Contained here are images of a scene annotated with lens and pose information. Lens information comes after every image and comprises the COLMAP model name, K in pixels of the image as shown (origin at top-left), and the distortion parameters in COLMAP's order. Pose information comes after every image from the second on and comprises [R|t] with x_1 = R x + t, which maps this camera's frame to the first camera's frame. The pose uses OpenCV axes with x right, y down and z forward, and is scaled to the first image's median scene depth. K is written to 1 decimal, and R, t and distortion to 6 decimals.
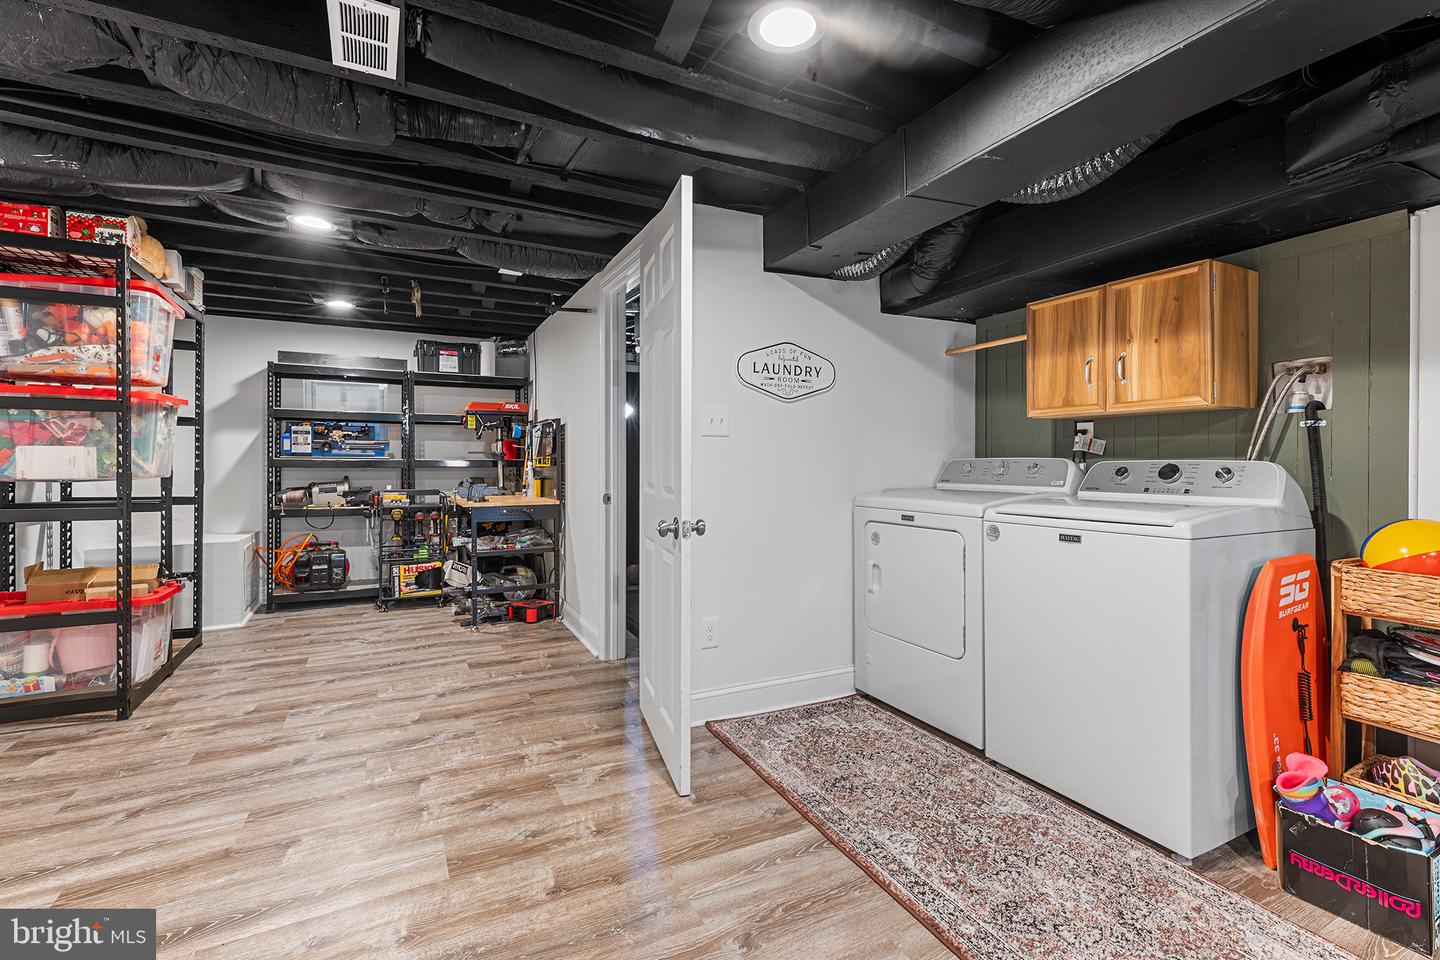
lens RADIAL K [[661.4, 0, 759.4], [0, 661.4, 469.7], [0, 0, 1]] dist [0.001924, -0.000425]
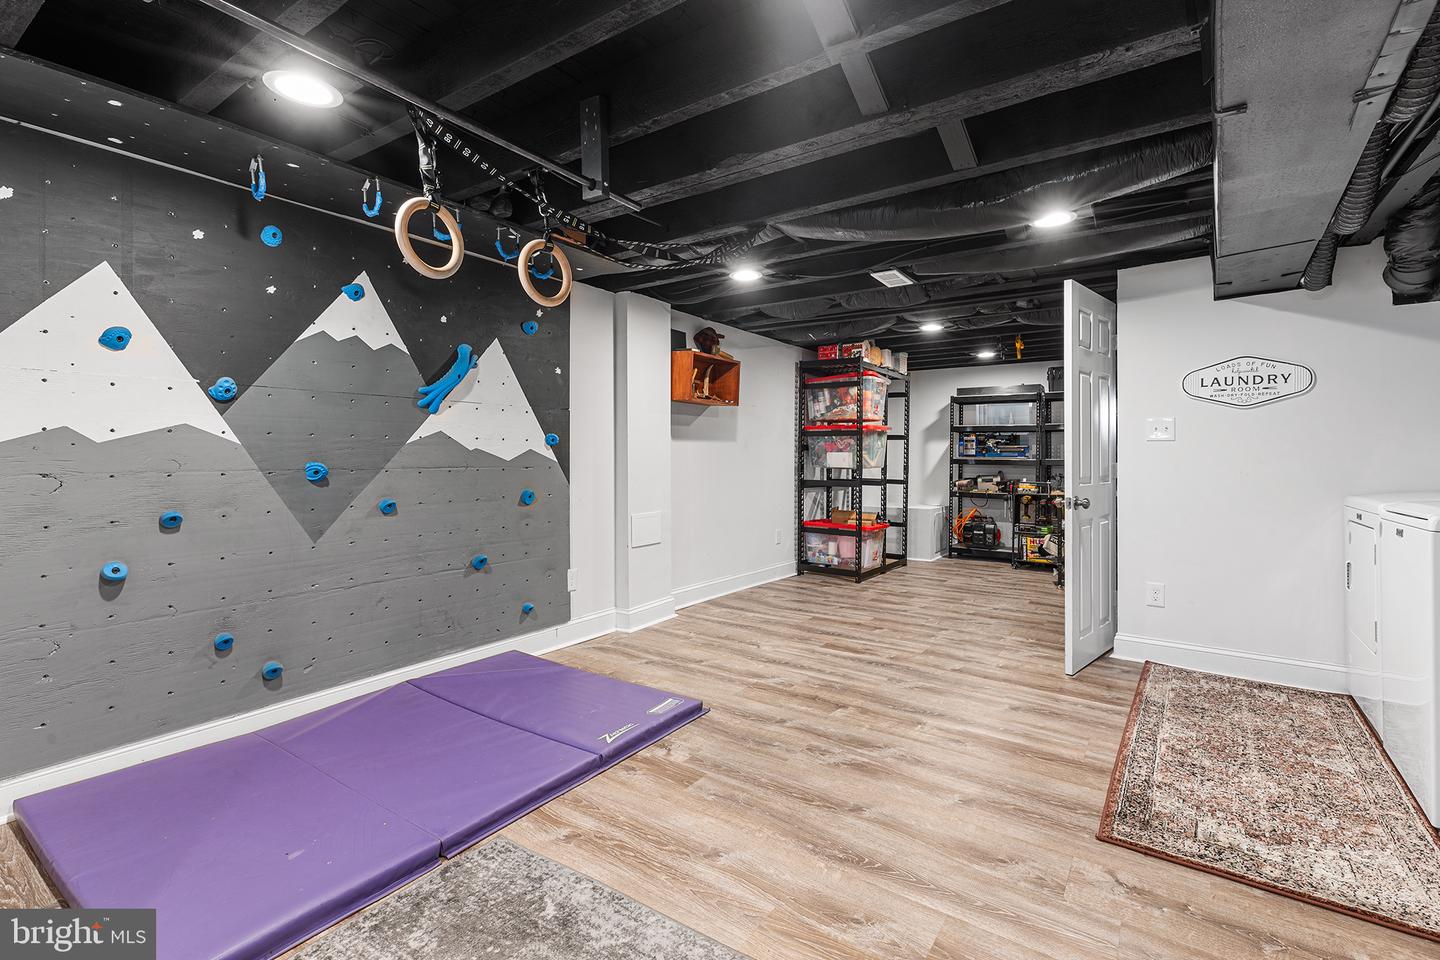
lens RADIAL K [[661.4, 0, 715.9], [0, 661.4, 469.7], [0, 0, 1]] dist [0.001924, -0.000425]
pose [[0.456131, 0.015876, -0.889771, 0.649083], [-0.017403, 0.999809, 0.008918, 0.008600], [0.889742, 0.011417, 0.456320, -0.332256]]
